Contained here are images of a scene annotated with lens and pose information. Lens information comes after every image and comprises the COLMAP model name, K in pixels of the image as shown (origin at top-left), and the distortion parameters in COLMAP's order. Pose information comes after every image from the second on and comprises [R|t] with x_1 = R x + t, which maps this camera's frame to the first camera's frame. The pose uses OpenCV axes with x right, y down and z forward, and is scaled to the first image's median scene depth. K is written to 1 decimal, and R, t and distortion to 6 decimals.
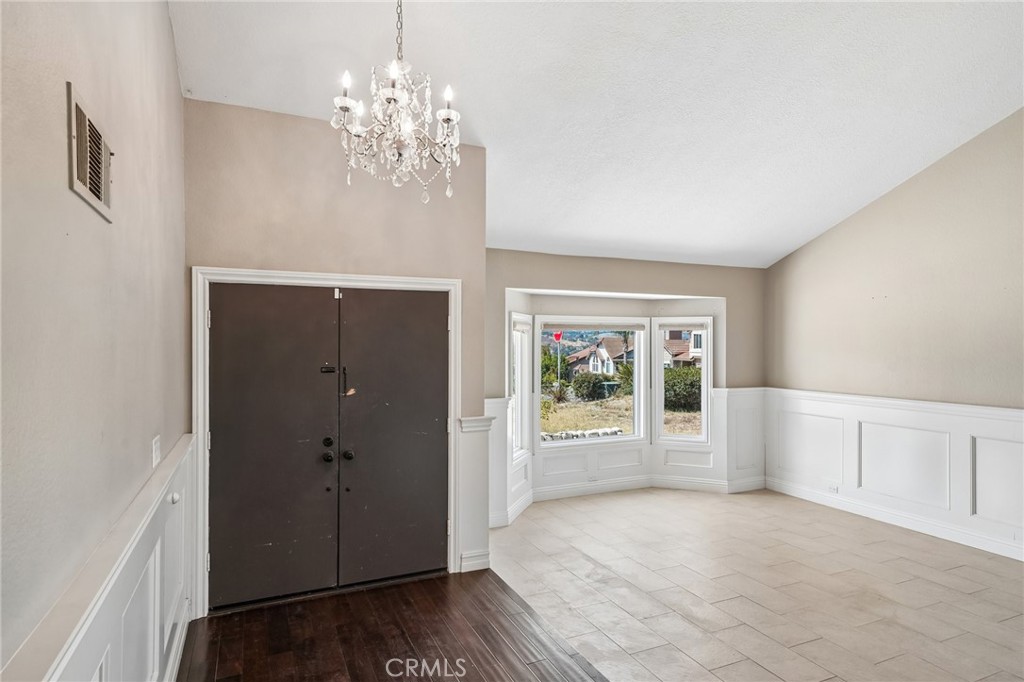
lens RADIAL K [[556.8, 0, 512.0], [0, 556.8, 341.0], [0, 0, 1]] dist [0.001641, 0.000118]
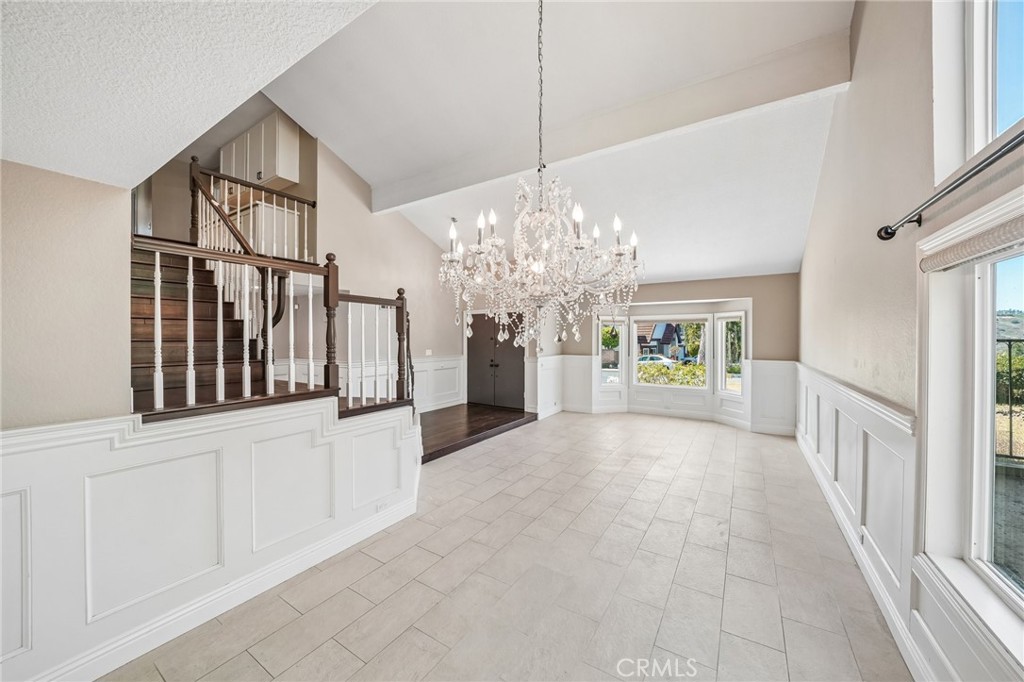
lens RADIAL K [[375.0, 0, 512.0], [0, 375.0, 341.0], [0, 0, 1]] dist [-0.000061, -0.000010]
pose [[0.548981, 0.004453, -0.835823, 0.854458], [0.002230, 0.999974, 0.006792, 0.027695], [0.835832, -0.005593, 0.548957, -0.061685]]
